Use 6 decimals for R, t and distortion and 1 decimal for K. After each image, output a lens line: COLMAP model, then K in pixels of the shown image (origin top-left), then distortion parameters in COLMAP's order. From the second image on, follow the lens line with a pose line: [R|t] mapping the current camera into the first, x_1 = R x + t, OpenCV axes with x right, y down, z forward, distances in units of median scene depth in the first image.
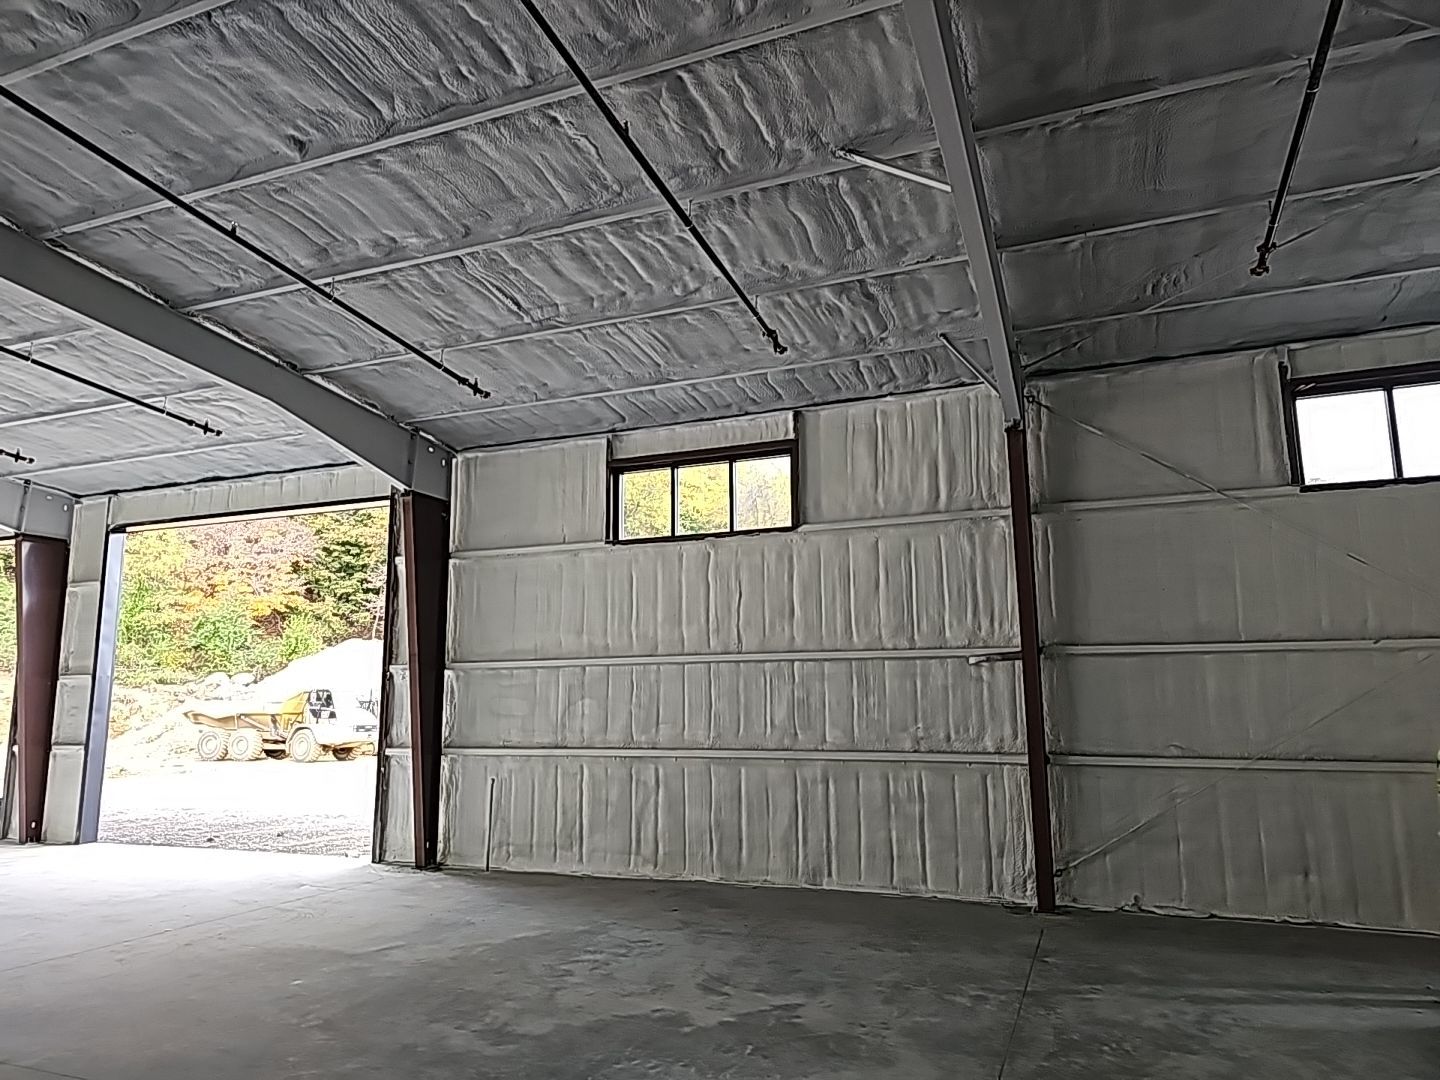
lens RADIAL K [[941.4, 0, 729.5], [0, 941.4, 548.3], [0, 0, 1]] dist [0.055423, -0.047350]
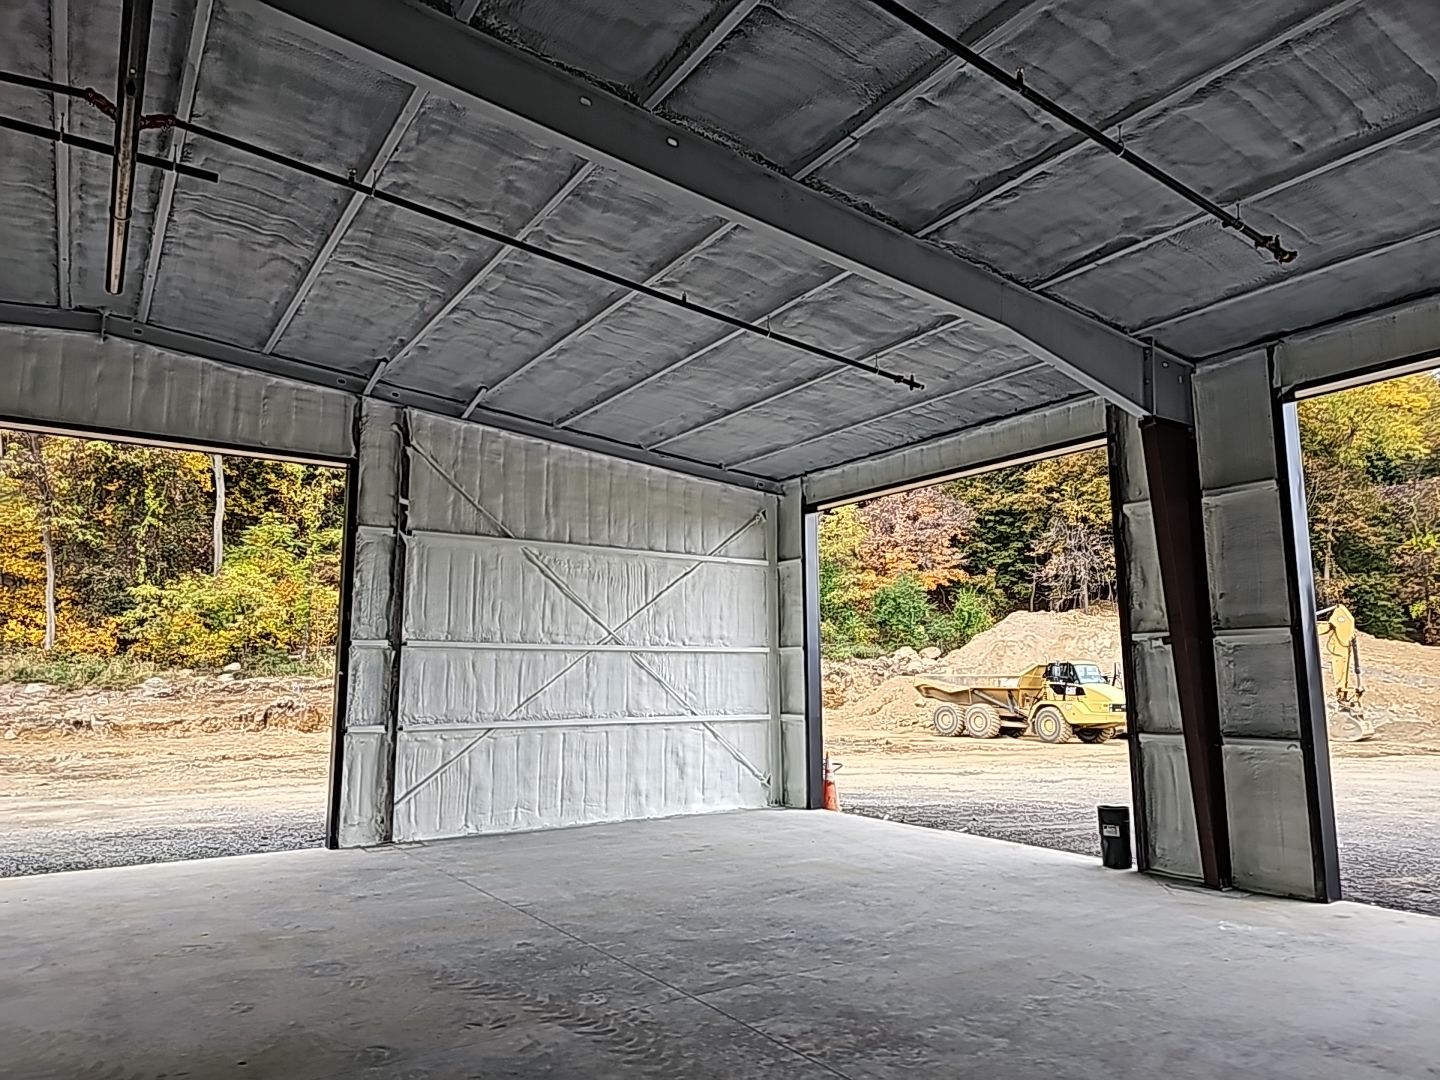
lens RADIAL K [[941.4, 0, 712.7], [0, 941.4, 541.5], [0, 0, 1]] dist [0.055423, -0.047350]
pose [[0.818133, -0.079877, -0.569455, -0.712153], [0.090038, 0.995885, -0.010335, 0.056566], [0.567937, -0.042817, 0.821958, 0.321251]]
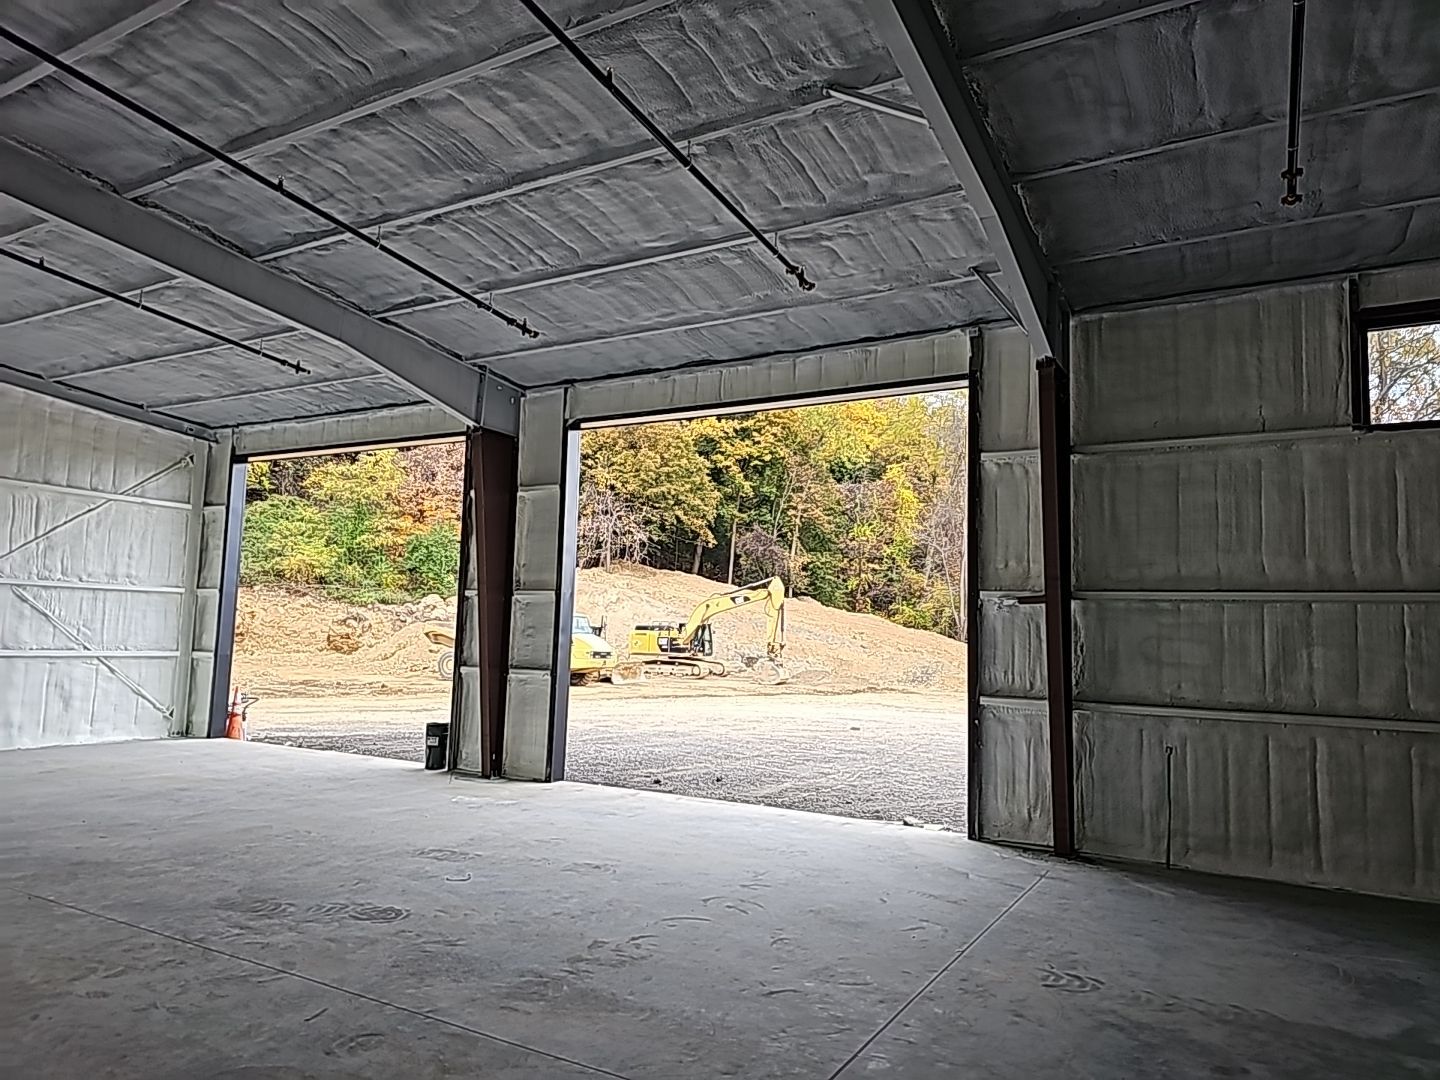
lens RADIAL K [[941.4, 0, 720.7], [0, 941.4, 543.7], [0, 0, 1]] dist [0.055423, -0.047350]
pose [[0.988749, 0.021994, -0.147961, -0.450864], [-0.012768, 0.997931, 0.063015, 0.037545], [0.149041, -0.060417, 0.986984, 0.200352]]
